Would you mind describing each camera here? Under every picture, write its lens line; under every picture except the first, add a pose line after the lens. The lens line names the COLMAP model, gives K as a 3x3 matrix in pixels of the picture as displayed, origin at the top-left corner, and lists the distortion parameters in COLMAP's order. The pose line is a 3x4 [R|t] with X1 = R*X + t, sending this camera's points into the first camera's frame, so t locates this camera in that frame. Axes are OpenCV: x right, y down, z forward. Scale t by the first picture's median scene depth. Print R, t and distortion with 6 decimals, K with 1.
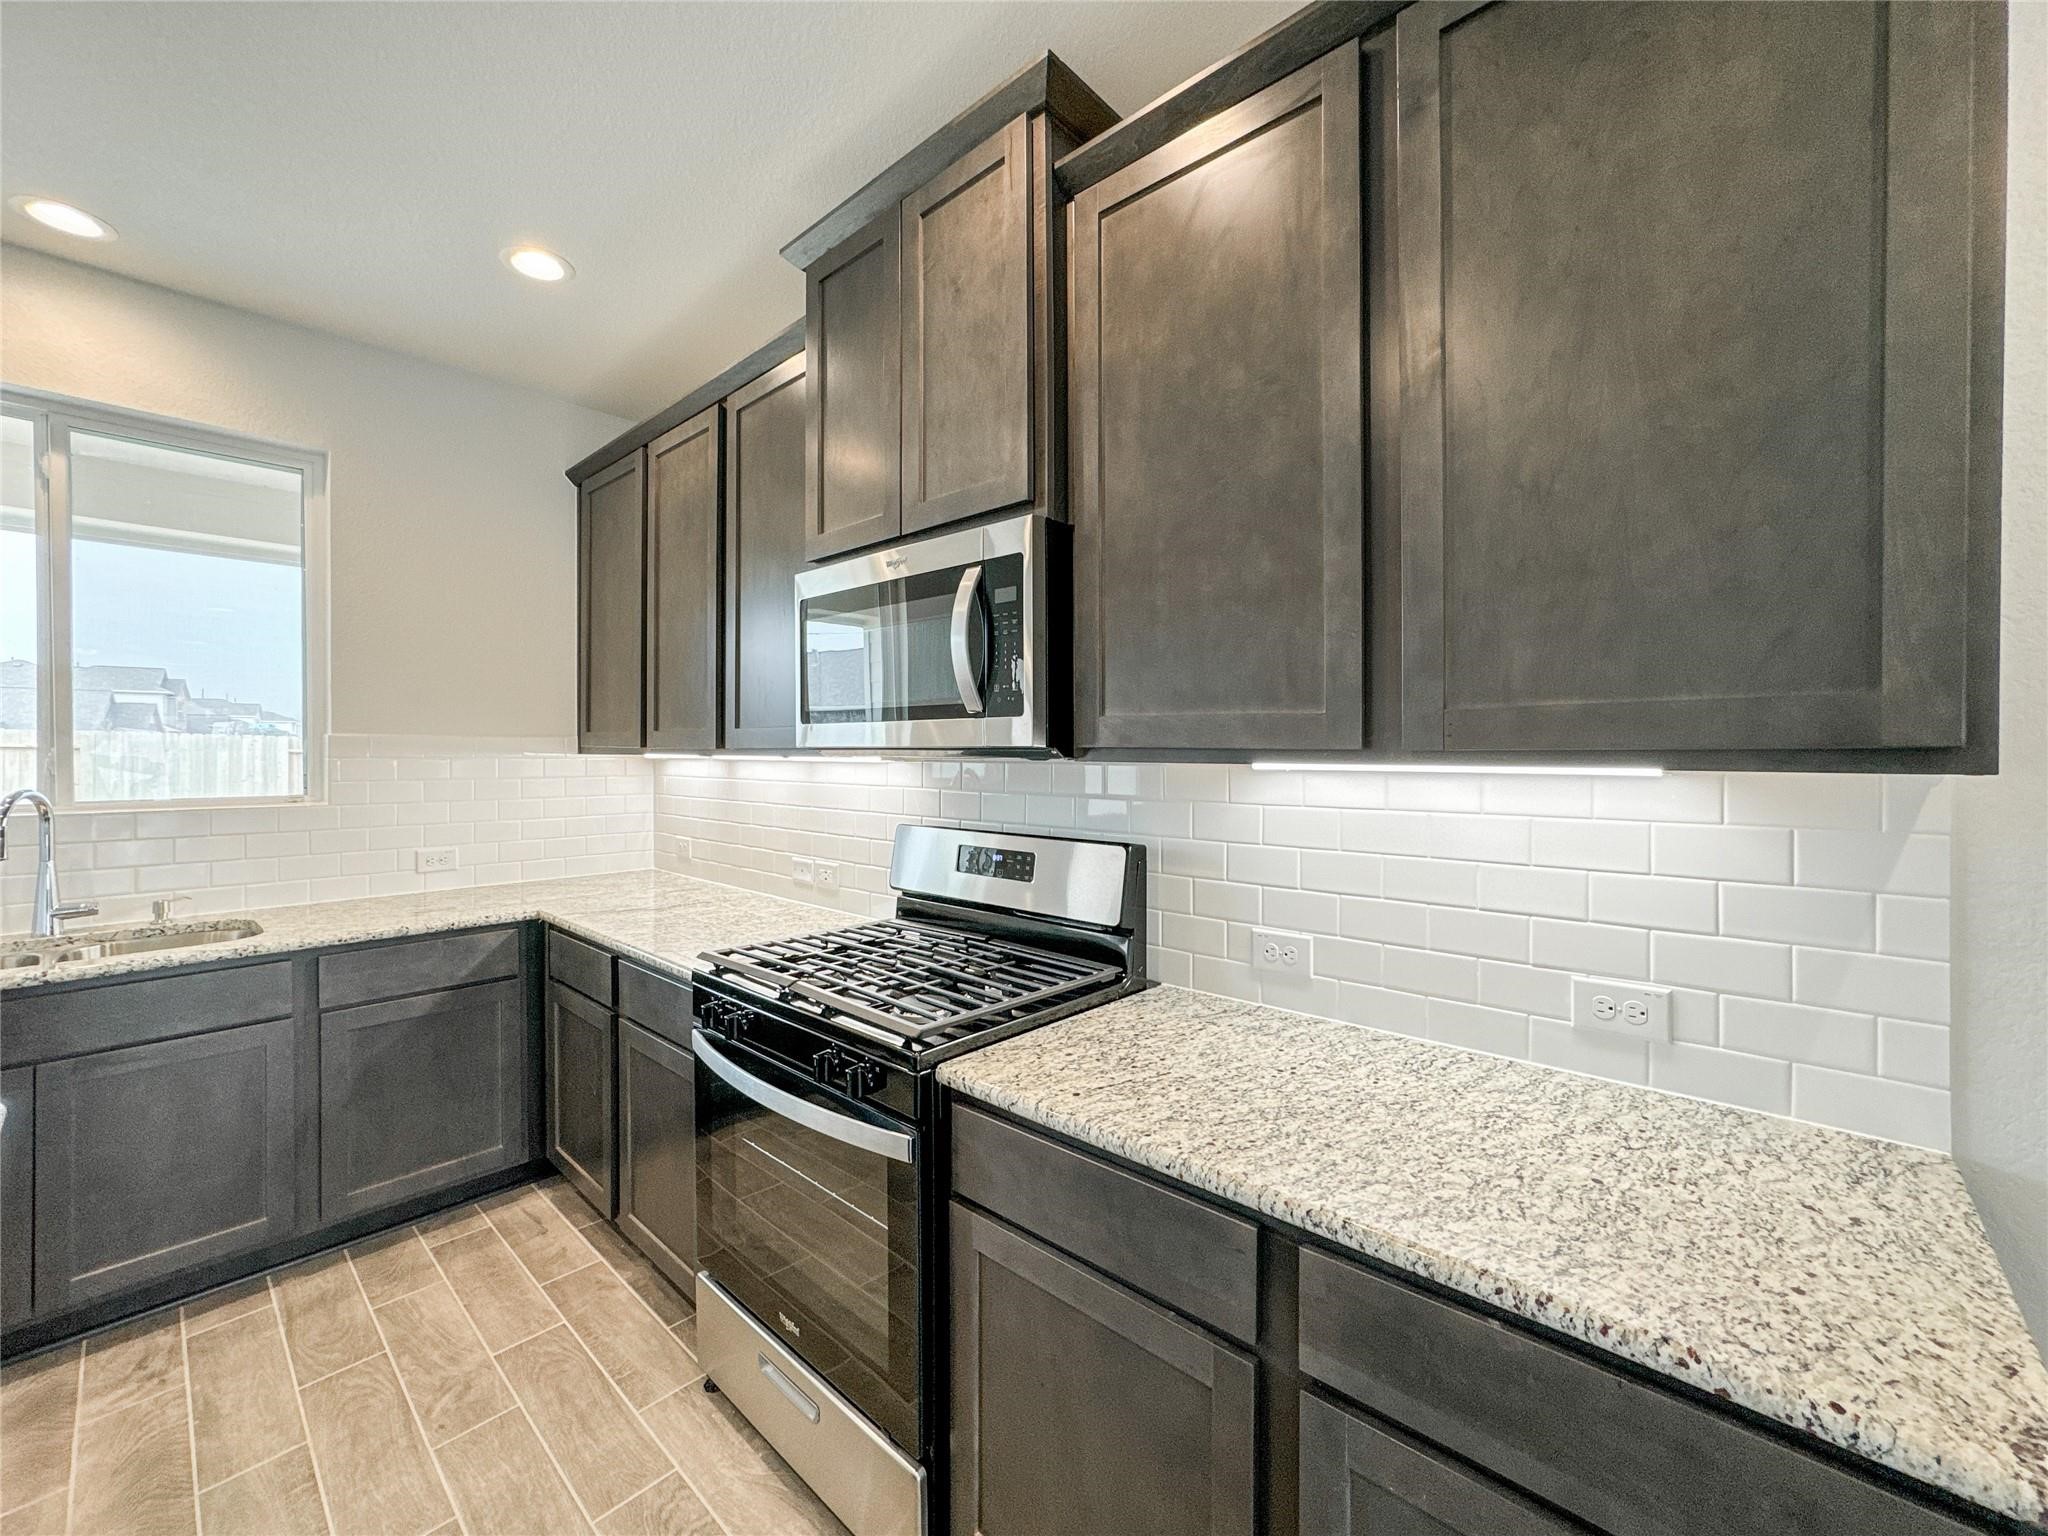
lens RADIAL K [[828.0, 0, 997.6], [0, 828.0, 767.4], [0, 0, 1]] dist [-0.036913, 0.013767]
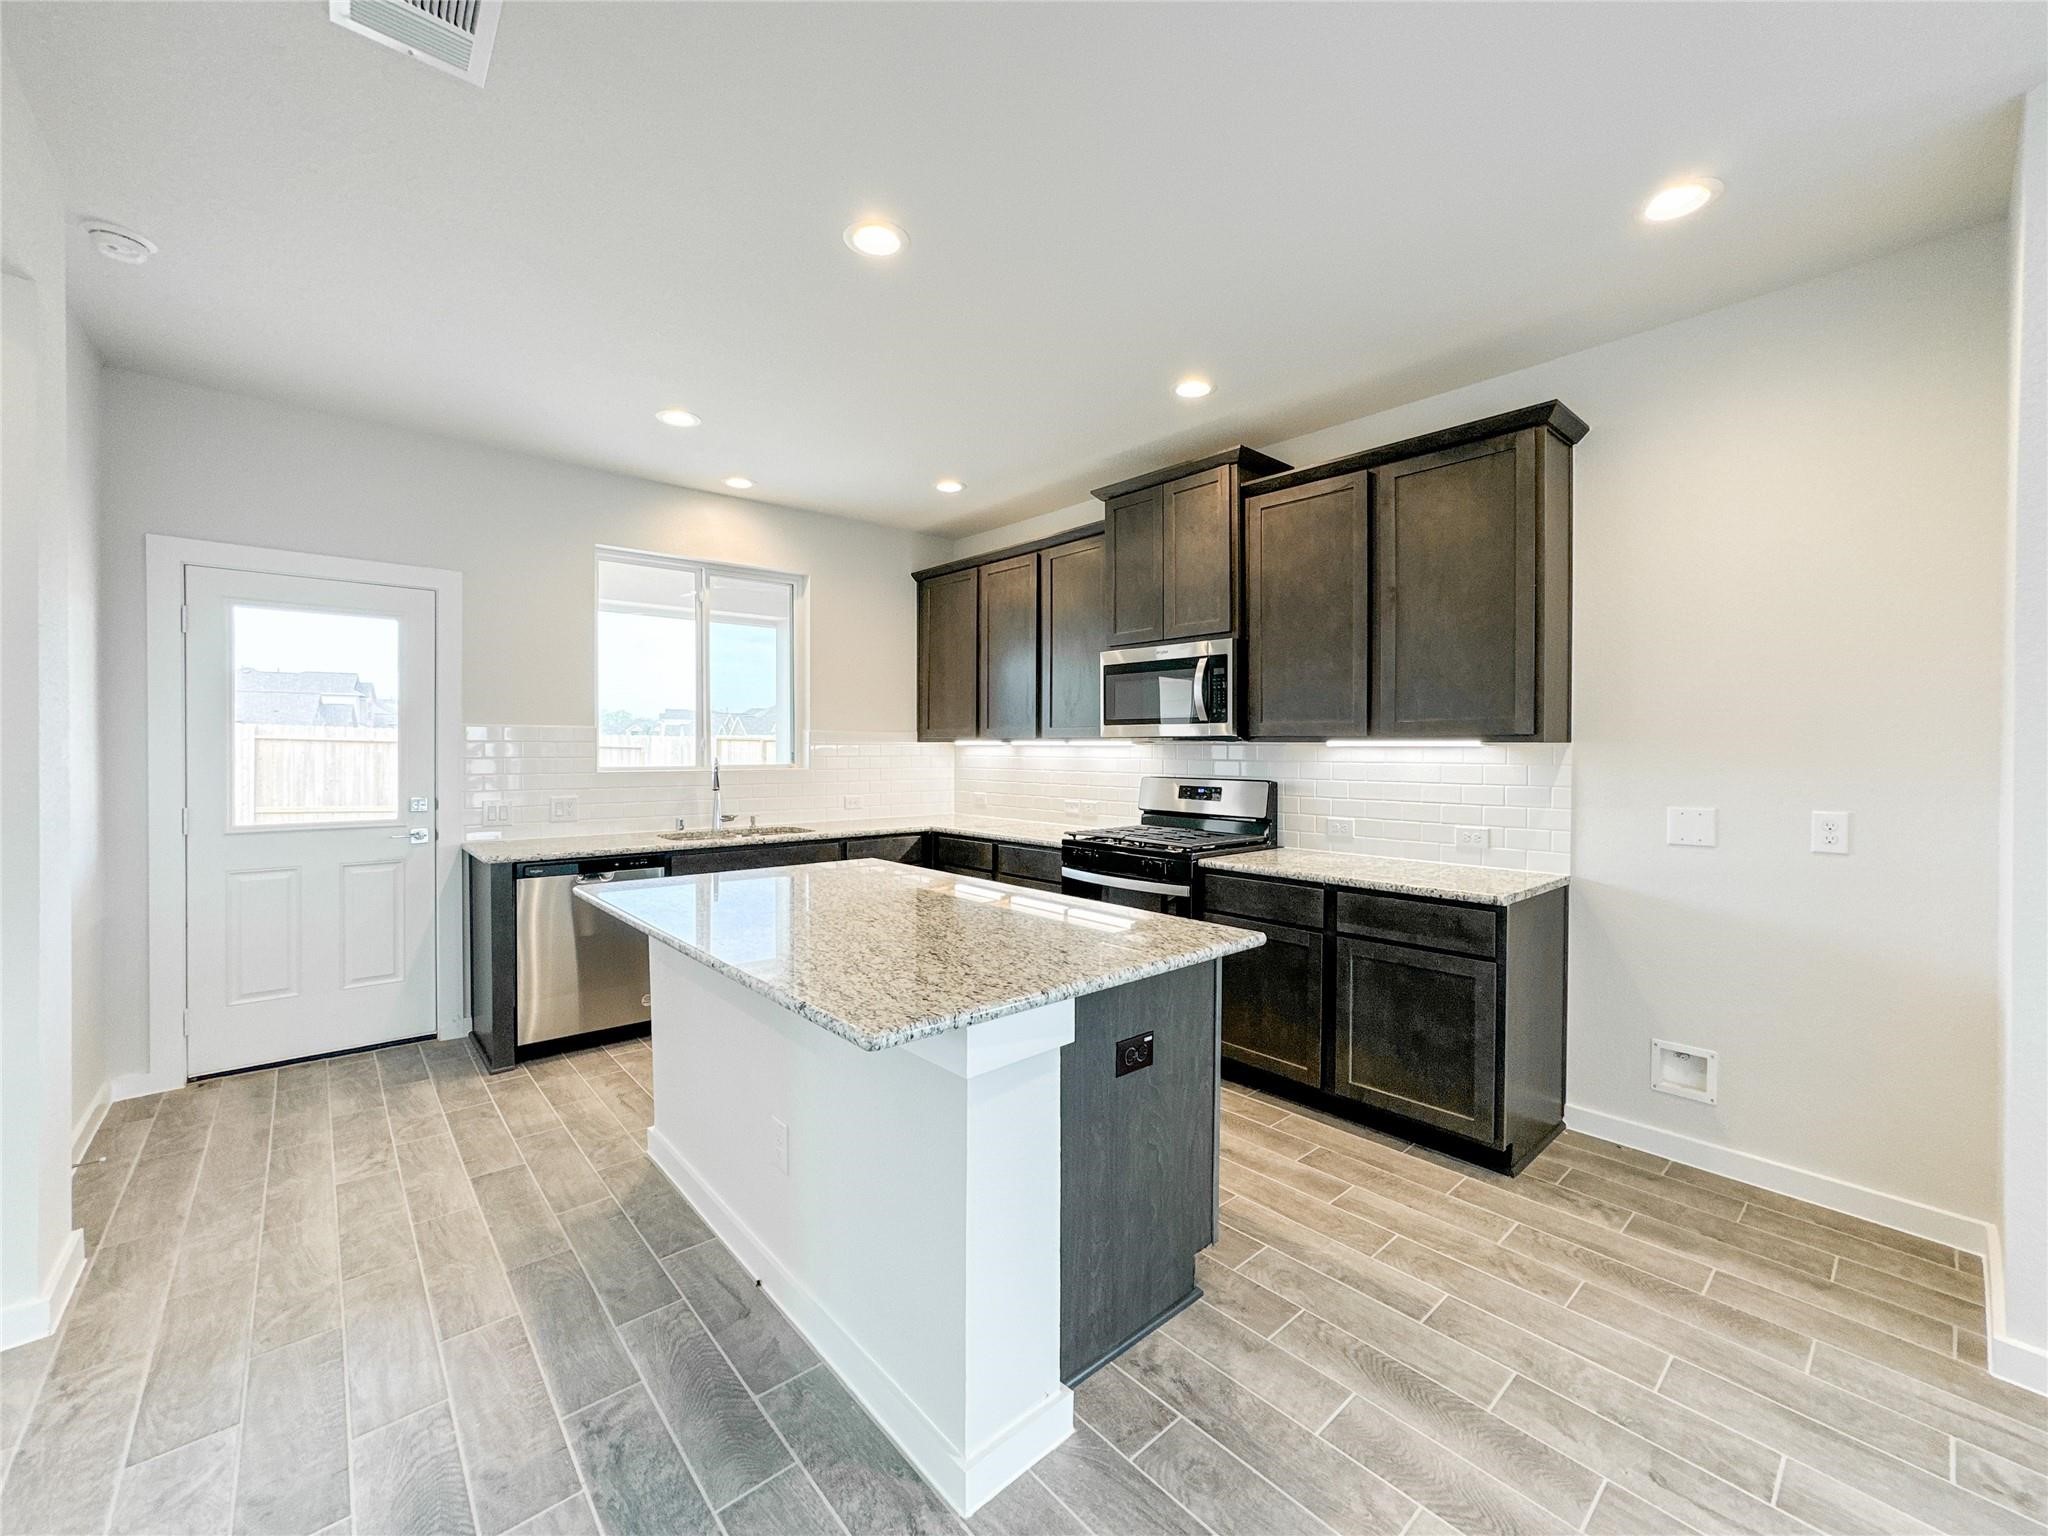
lens RADIAL K [[827.8, 0, 998.4], [0, 827.8, 767.7], [0, 0, 1]] dist [-0.047818, 0.035726]
pose [[0.994577, 0.004554, -0.103907, -0.366134], [-0.004150, 0.999983, 0.004110, 0.057668], [0.103924, -0.003656, 0.994579, -1.382607]]
